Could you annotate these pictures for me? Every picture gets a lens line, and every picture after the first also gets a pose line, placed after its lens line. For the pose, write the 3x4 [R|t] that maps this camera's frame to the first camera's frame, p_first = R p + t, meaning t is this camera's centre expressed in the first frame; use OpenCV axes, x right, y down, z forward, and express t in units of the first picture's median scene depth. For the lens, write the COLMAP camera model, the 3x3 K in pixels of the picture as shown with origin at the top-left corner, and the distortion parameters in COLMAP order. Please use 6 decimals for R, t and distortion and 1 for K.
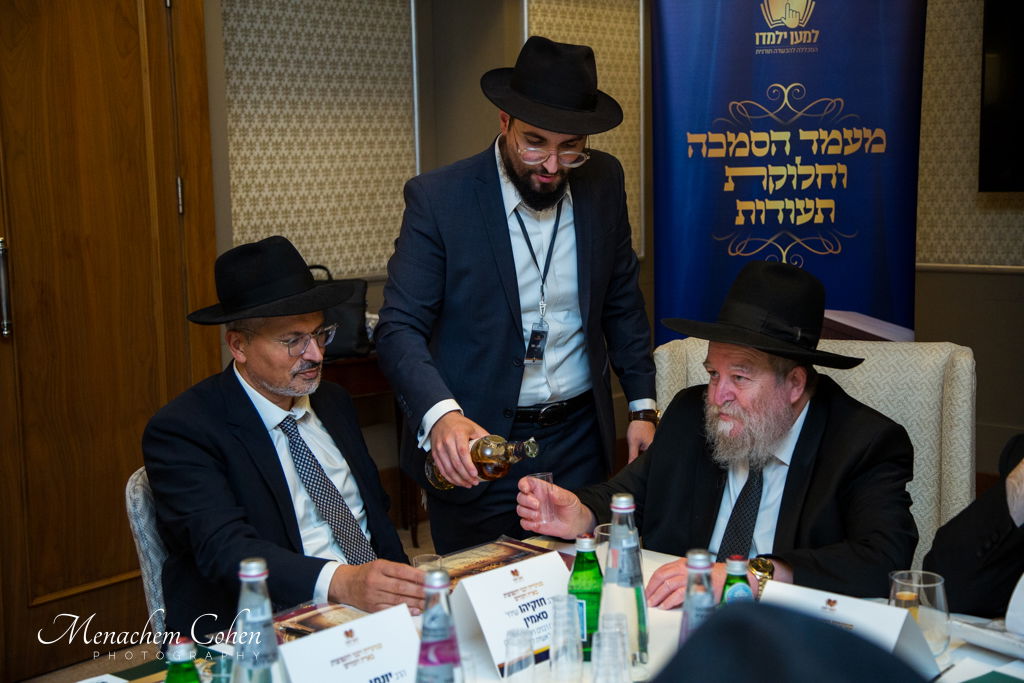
lens RADIAL K [[1557.5, 0, 511.9], [0, 1557.5, 334.5], [0, 0, 1]] dist [0.247918, 0.000000]
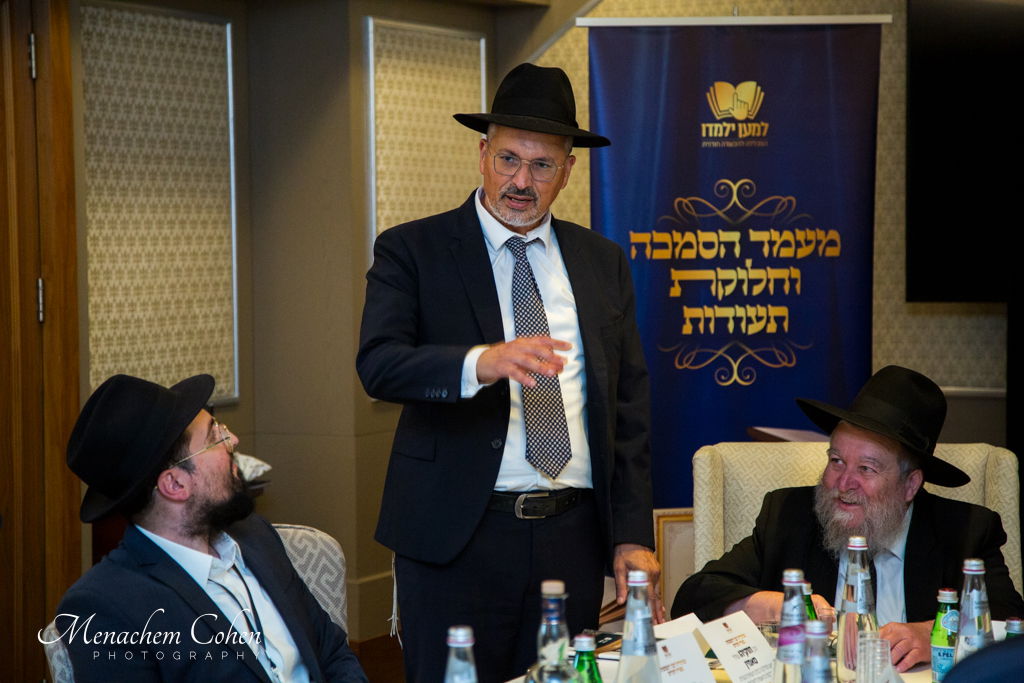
lens RADIAL K [[2535.9, 0, 512.5], [0, 2535.9, 341.1], [0, 0, 1]] dist [0.613524, 0.000000]
pose [[0.972173, -0.000539, 0.234263, -0.291951], [0.019879, 0.996580, -0.080205, 0.048373], [-0.233418, 0.082630, 0.968859, -0.381272]]
